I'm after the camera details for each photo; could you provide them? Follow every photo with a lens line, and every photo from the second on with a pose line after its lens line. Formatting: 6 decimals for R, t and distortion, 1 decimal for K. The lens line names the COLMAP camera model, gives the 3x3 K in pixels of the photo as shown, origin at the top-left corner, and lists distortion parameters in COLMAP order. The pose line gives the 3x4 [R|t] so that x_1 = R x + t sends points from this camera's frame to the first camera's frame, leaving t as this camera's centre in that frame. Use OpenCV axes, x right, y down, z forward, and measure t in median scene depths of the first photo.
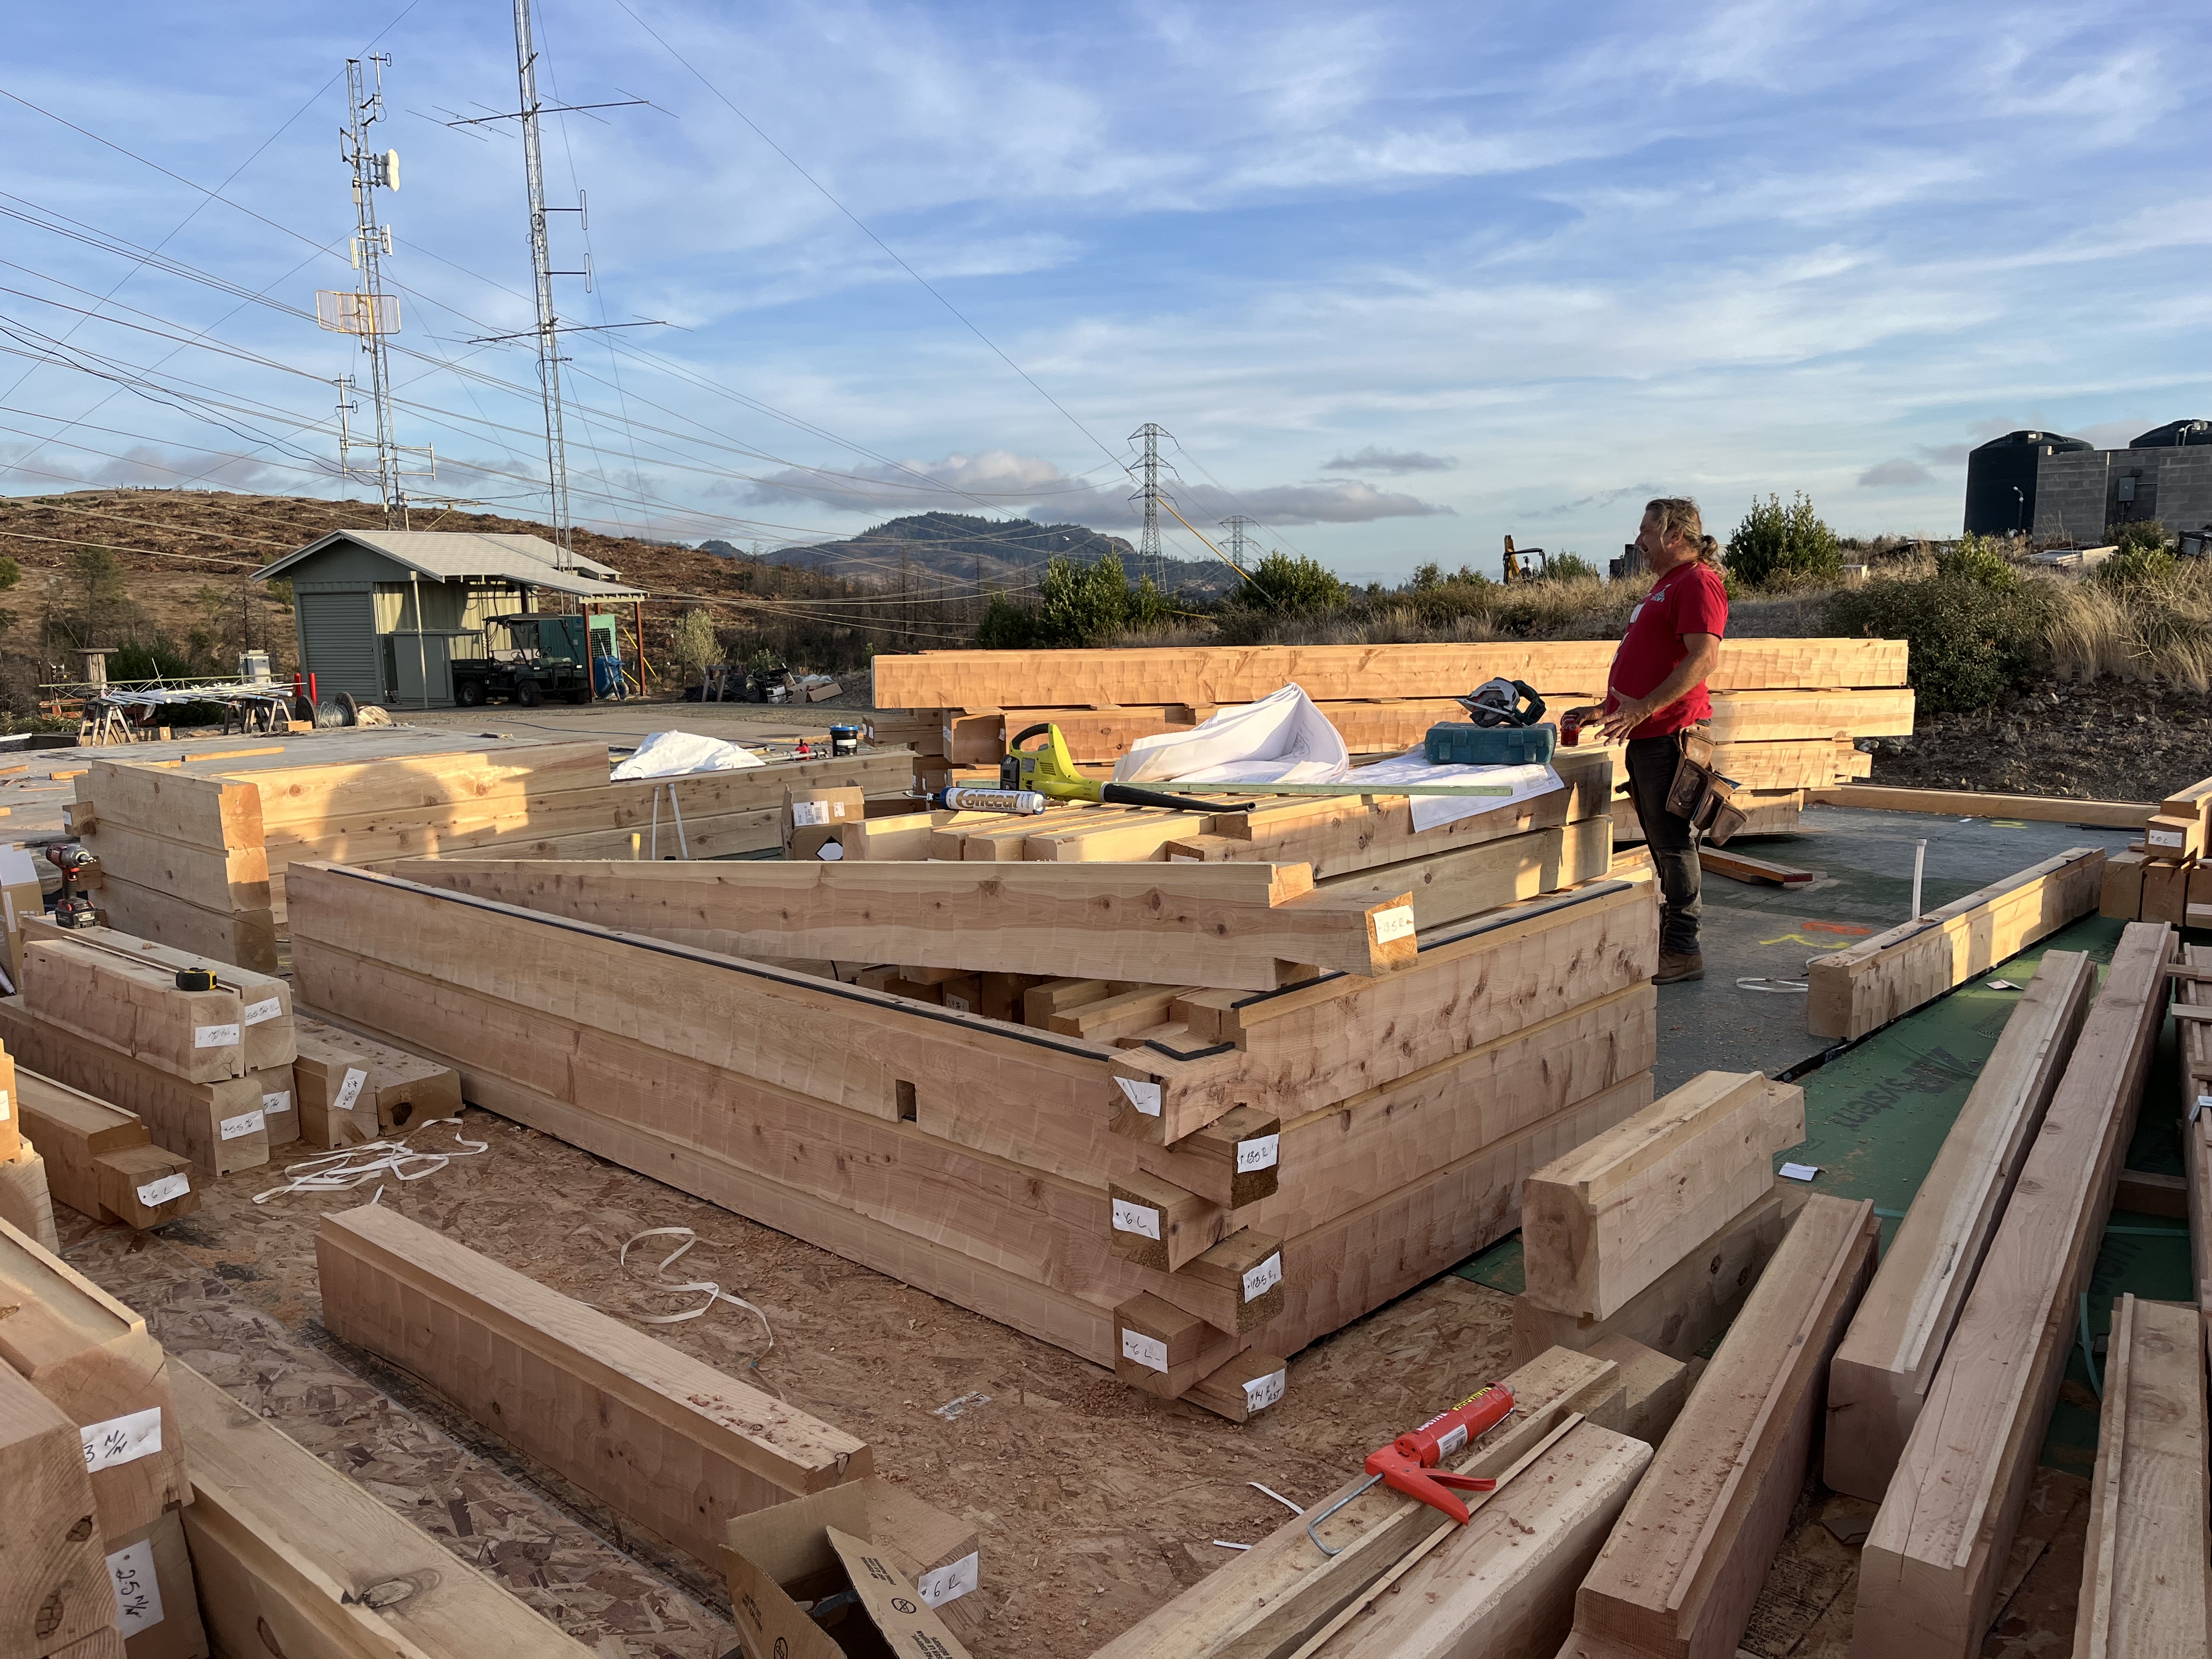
lens RADIAL K [[1665.0, 0, 1099.4], [0, 1665.0, 839.3], [0, 0, 1]] dist [0.070273, -0.076277]
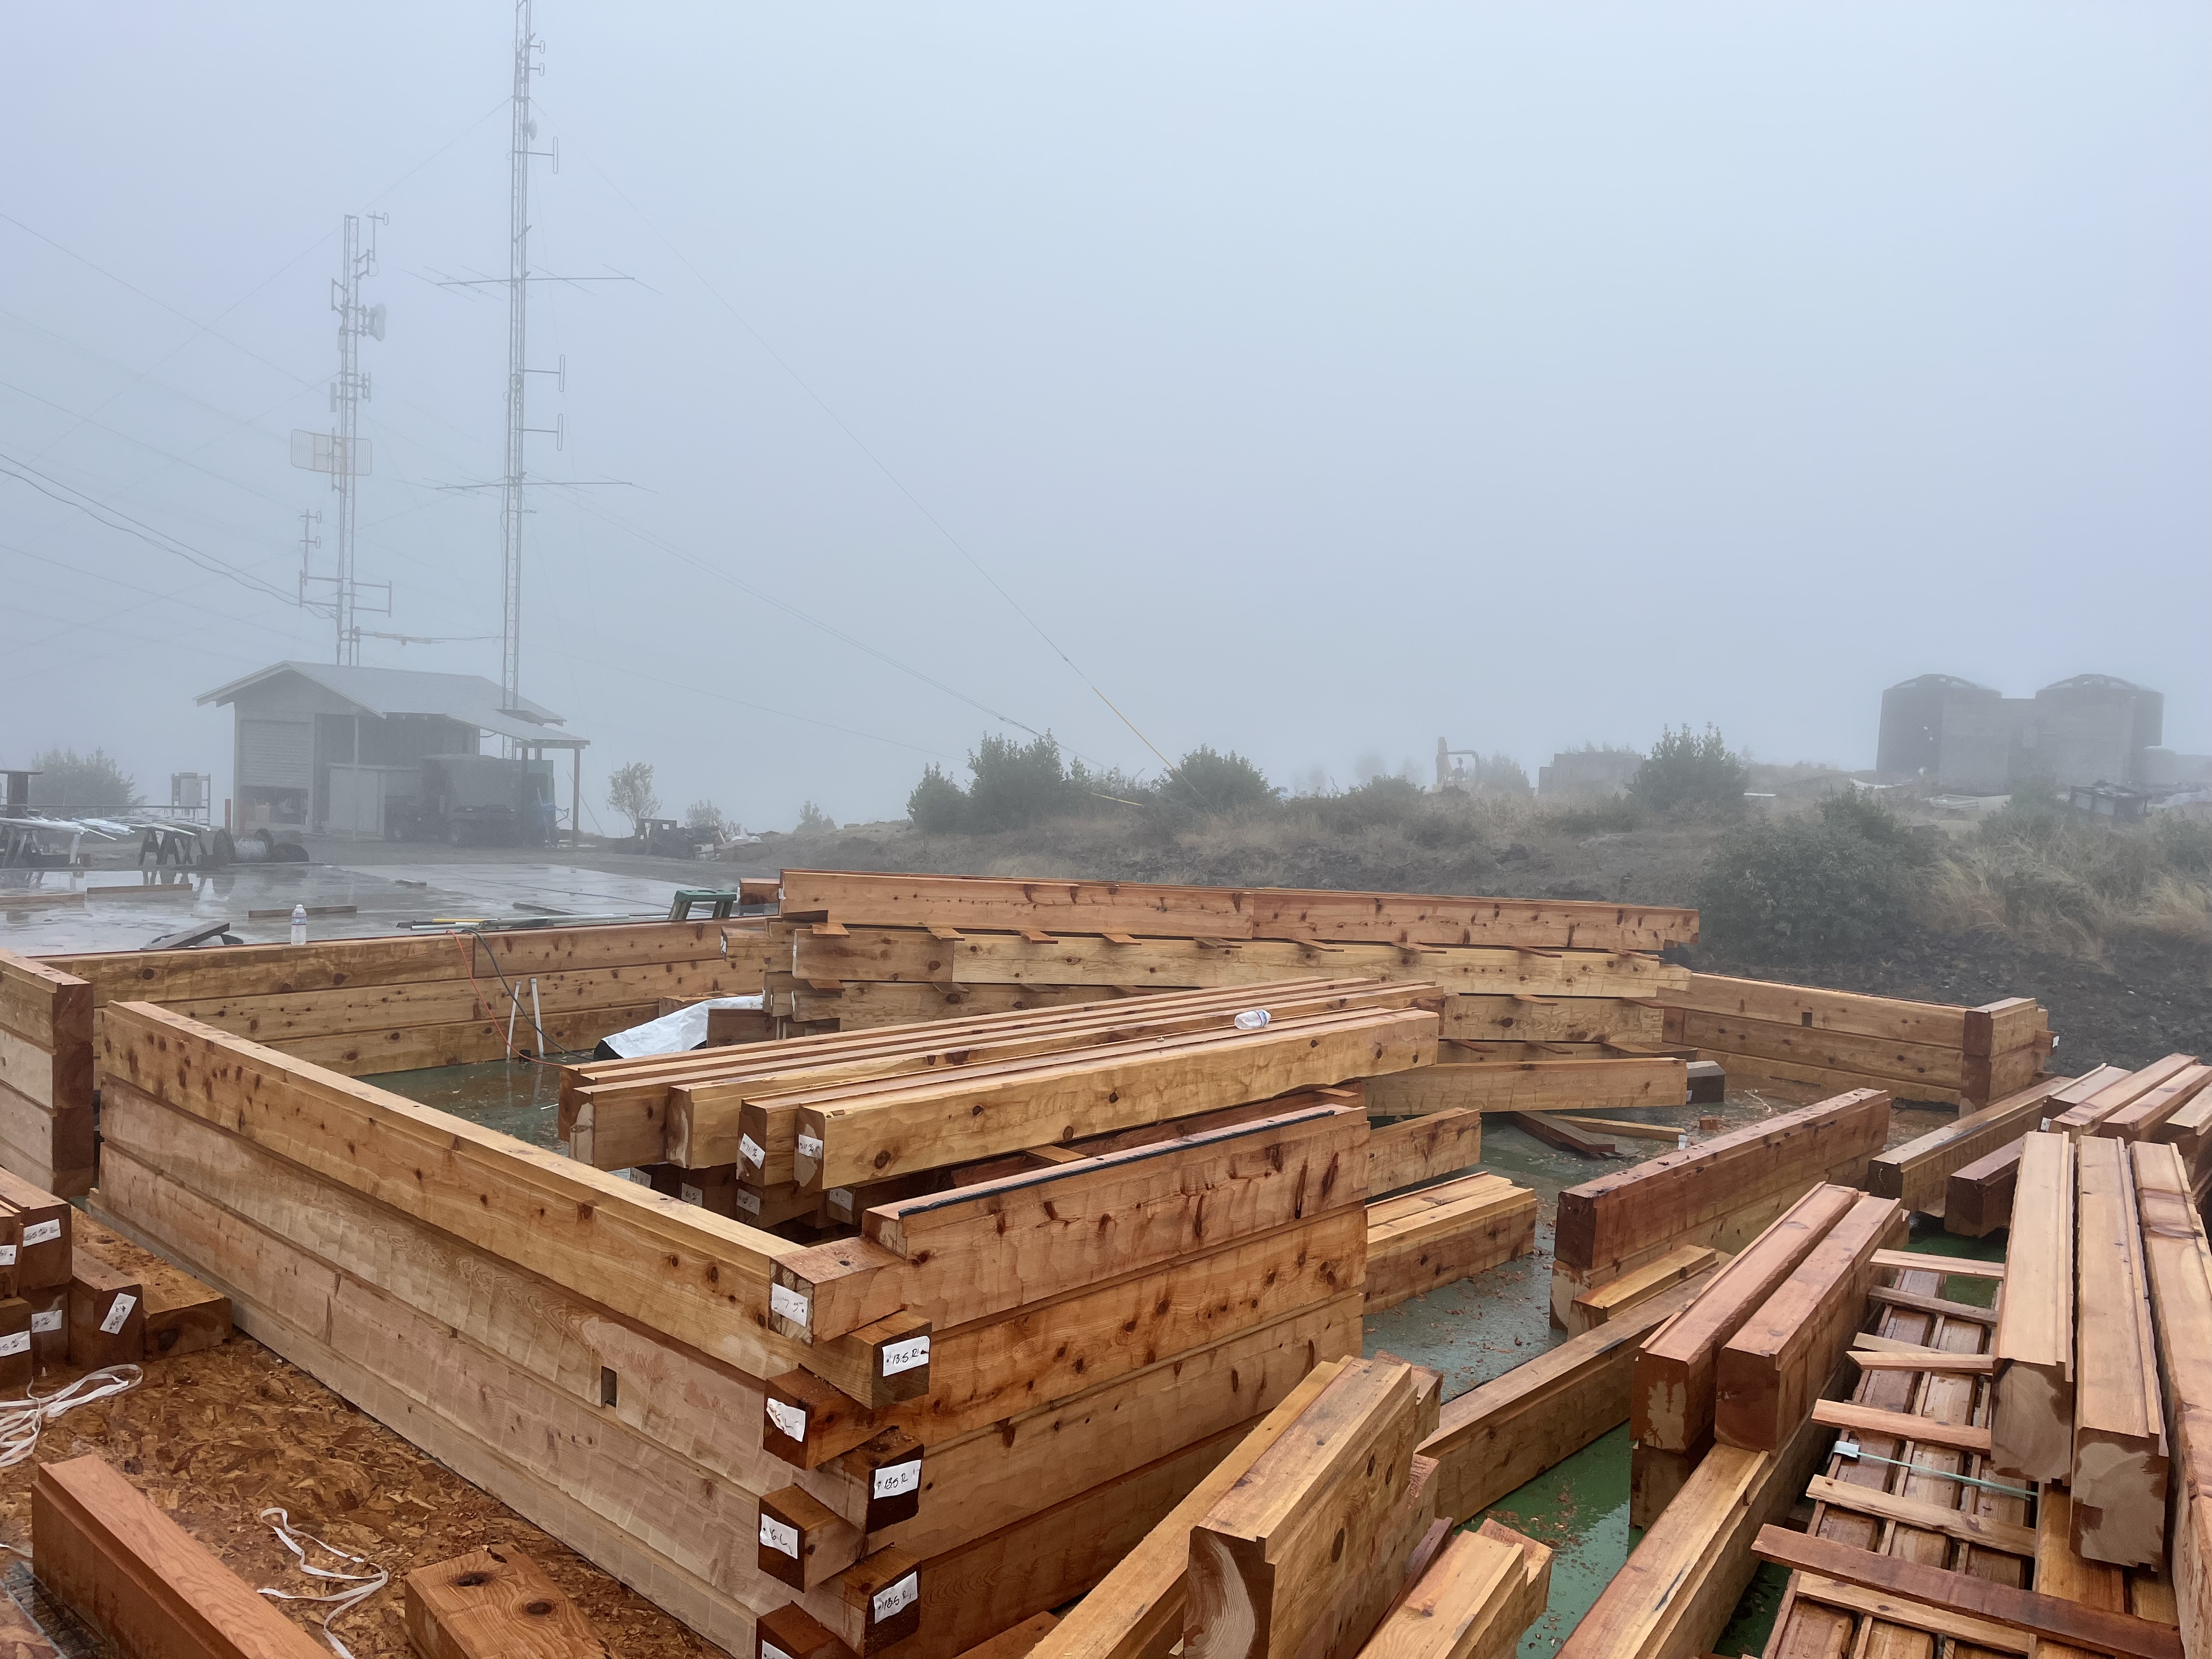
lens RADIAL K [[1665.0, 0, 1099.4], [0, 1665.0, 839.3], [0, 0, 1]] dist [0.070273, -0.076277]
pose [[0.997527, 0.066577, 0.022521, 0.131526], [-0.064245, 0.993689, -0.091953, -0.098665], [-0.028501, 0.090279, 0.995509, -0.088460]]
